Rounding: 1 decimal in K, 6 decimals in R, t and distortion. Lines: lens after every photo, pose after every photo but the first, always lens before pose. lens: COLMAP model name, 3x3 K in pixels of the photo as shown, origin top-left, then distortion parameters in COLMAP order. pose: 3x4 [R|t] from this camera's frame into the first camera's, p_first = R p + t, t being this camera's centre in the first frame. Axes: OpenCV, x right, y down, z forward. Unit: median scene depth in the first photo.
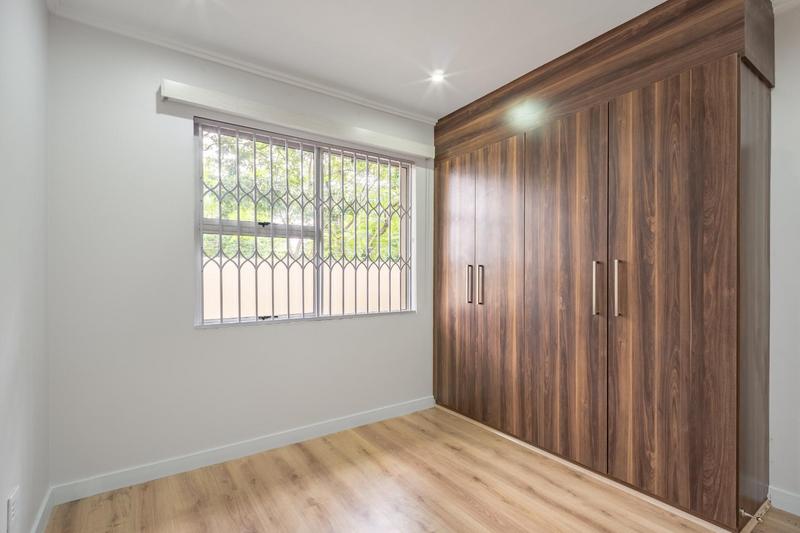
lens RADIAL K [[366.2, 0, 397.3], [0, 366.2, 279.0], [0, 0, 1]] dist [0.000541, -0.002497]
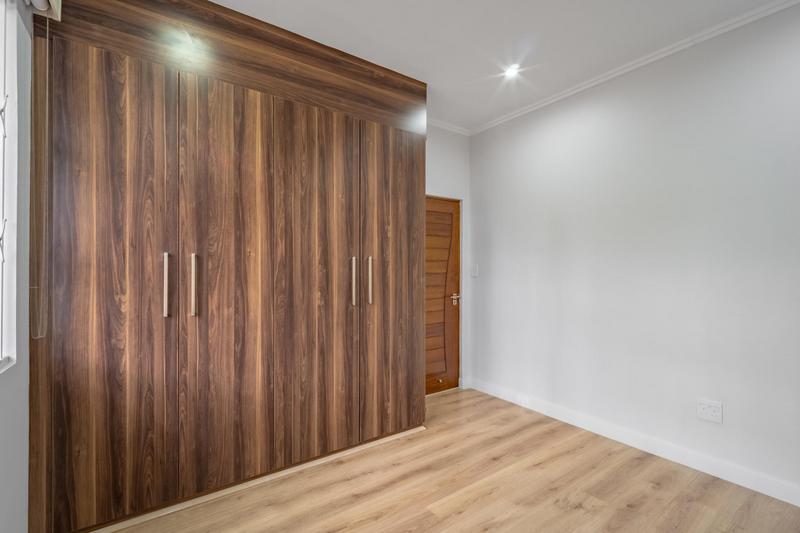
lens RADIAL K [[366.2, 0, 398.7], [0, 366.2, 264.7], [0, 0, 1]] dist [0.000541, -0.002497]
pose [[-0.008990, -0.000815, 0.999959, -0.560212], [0.002791, 0.999996, 0.000840, -0.025423], [-0.999956, 0.002798, -0.008988, 0.857108]]
